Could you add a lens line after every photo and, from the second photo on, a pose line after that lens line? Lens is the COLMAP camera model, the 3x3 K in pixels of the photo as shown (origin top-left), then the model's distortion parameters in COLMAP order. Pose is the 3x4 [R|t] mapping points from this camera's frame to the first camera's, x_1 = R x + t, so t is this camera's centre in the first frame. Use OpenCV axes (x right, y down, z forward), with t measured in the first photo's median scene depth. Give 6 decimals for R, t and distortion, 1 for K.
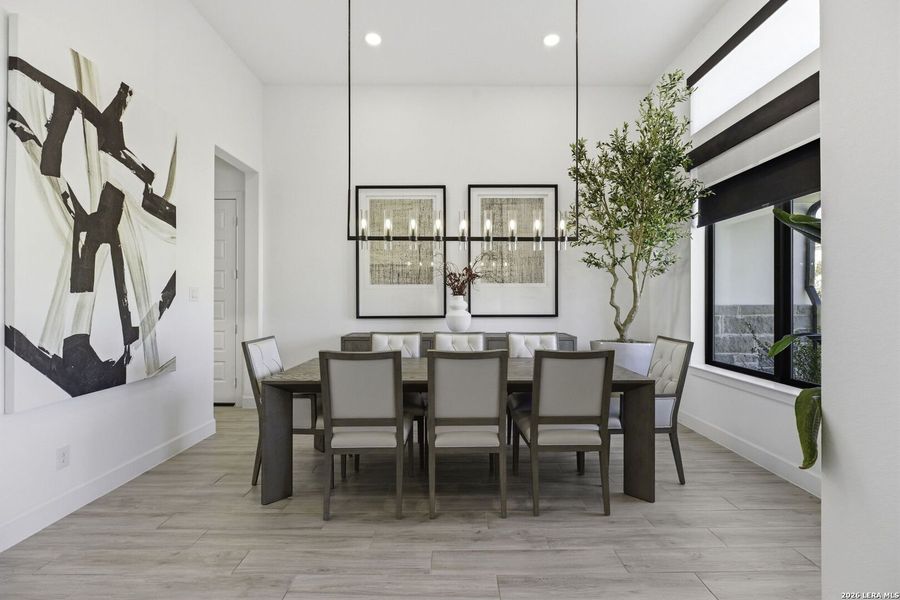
lens RADIAL K [[402.6, 0, 451.5], [0, 402.6, 299.2], [0, 0, 1]] dist [-0.000206, 0.000294]
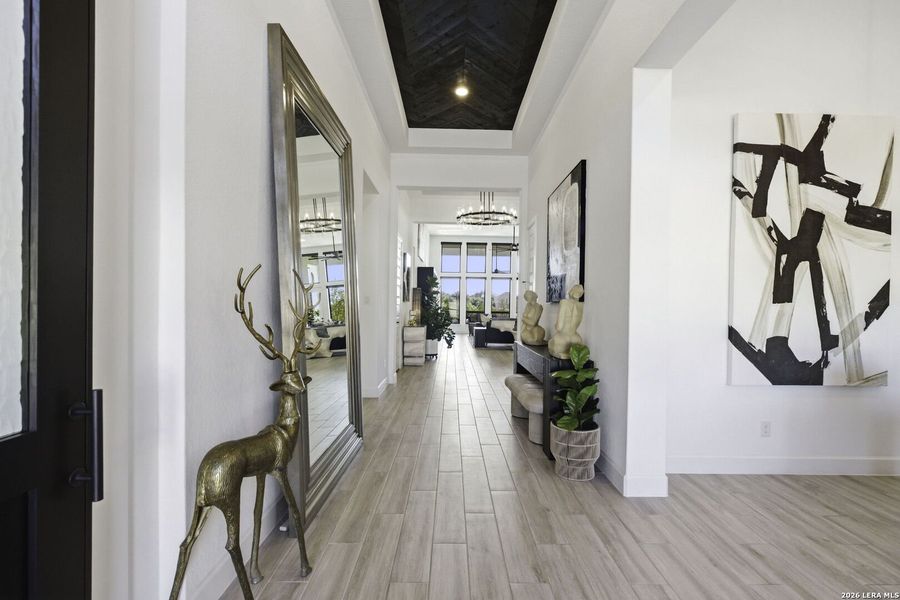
lens RADIAL K [[402.6, 0, 452.8], [0, 402.6, 304.8], [0, 0, 1]] dist [-0.000206, 0.000294]
pose [[-0.001474, 0.000425, -0.999999, 0.333910], [-0.013300, 0.999911, 0.000445, 0.001238], [0.999910, 0.013301, -0.001468, -0.021483]]
